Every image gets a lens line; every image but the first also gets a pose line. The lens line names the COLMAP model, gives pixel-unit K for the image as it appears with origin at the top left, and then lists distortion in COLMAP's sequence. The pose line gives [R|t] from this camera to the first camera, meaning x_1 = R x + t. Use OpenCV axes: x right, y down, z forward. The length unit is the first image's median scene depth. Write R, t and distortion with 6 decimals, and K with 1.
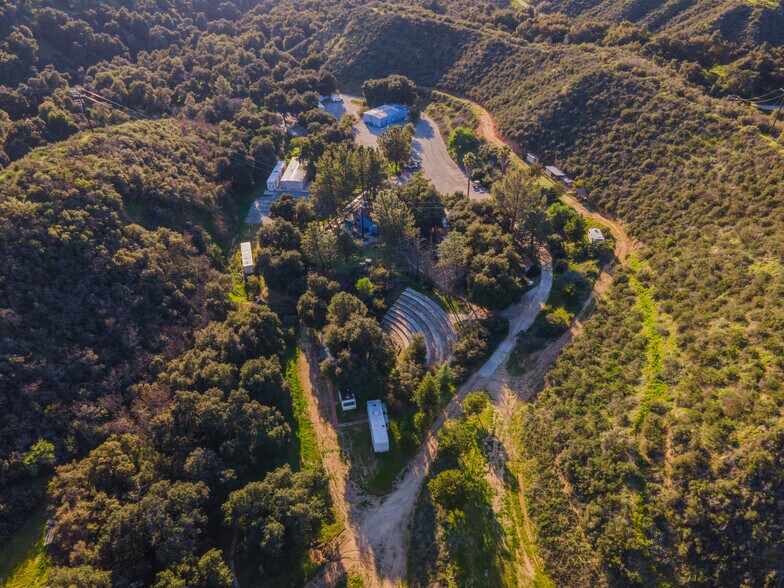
lens RADIAL K [[567.5, 0, 392.0], [0, 567.5, 294.0], [0, 0, 1]] dist [0.037426, -0.001820]
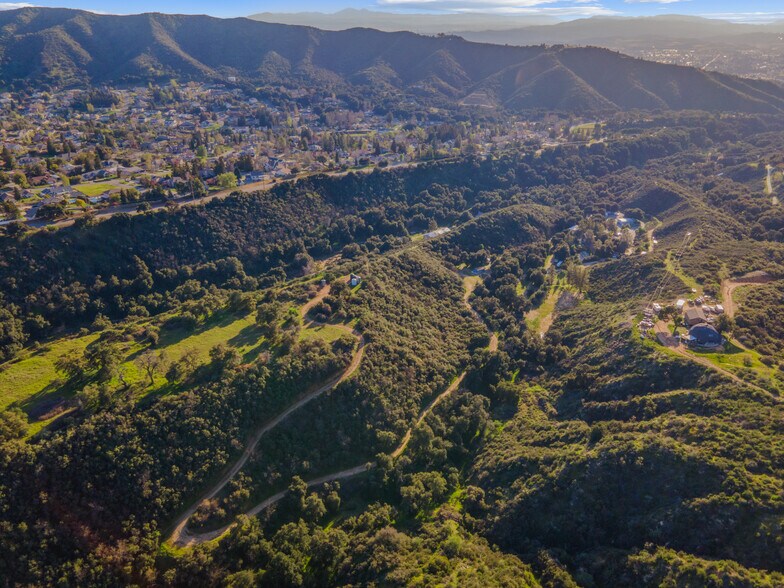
lens RADIAL K [[567.5, 0, 392.0], [0, 567.5, 294.0], [0, 0, 1]] dist [0.037426, -0.001820]
pose [[0.768007, 0.264102, -0.583451, 0.943455], [-0.374456, 0.924244, -0.074540, 0.721251], [0.519565, 0.275724, 0.808720, -1.922332]]
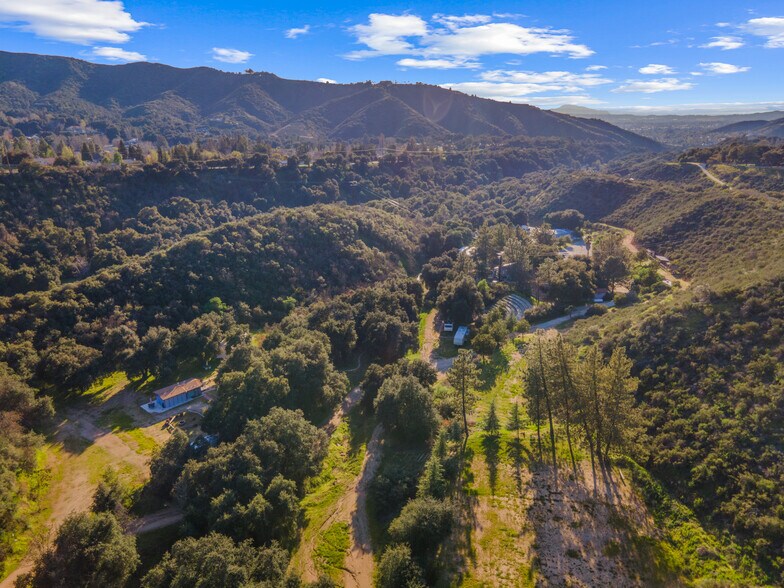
lens RADIAL K [[567.5, 0, 392.0], [0, 567.5, 294.0], [0, 0, 1]] dist [0.037426, -0.001820]
pose [[0.910673, 0.114111, -0.397055, 0.221689], [-0.235721, 0.932818, -0.272557, 0.315014], [0.339279, 0.341804, 0.876390, -0.276834]]
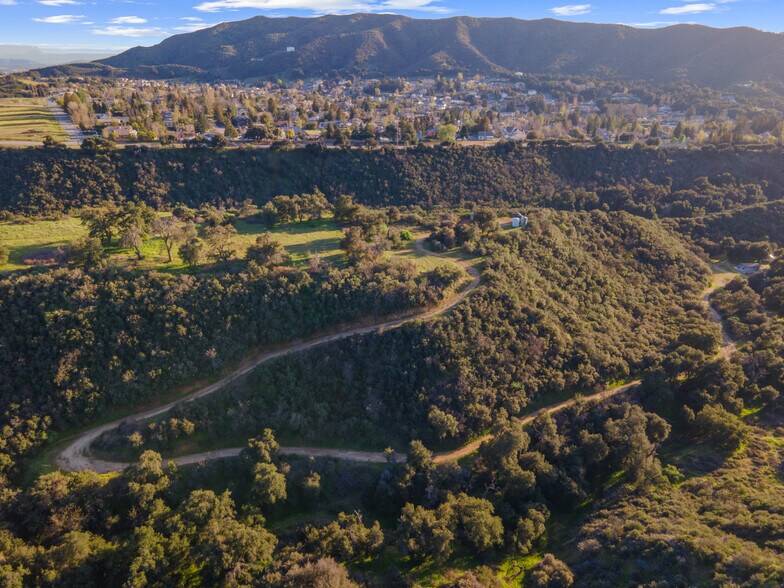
lens RADIAL K [[567.5, 0, 392.0], [0, 567.5, 294.0], [0, 0, 1]] dist [0.037426, -0.001820]
pose [[0.362263, 0.352518, -0.862842, 0.837673], [-0.549883, 0.828291, 0.107534, 0.743690], [0.752592, 0.435506, 0.493902, -1.298161]]
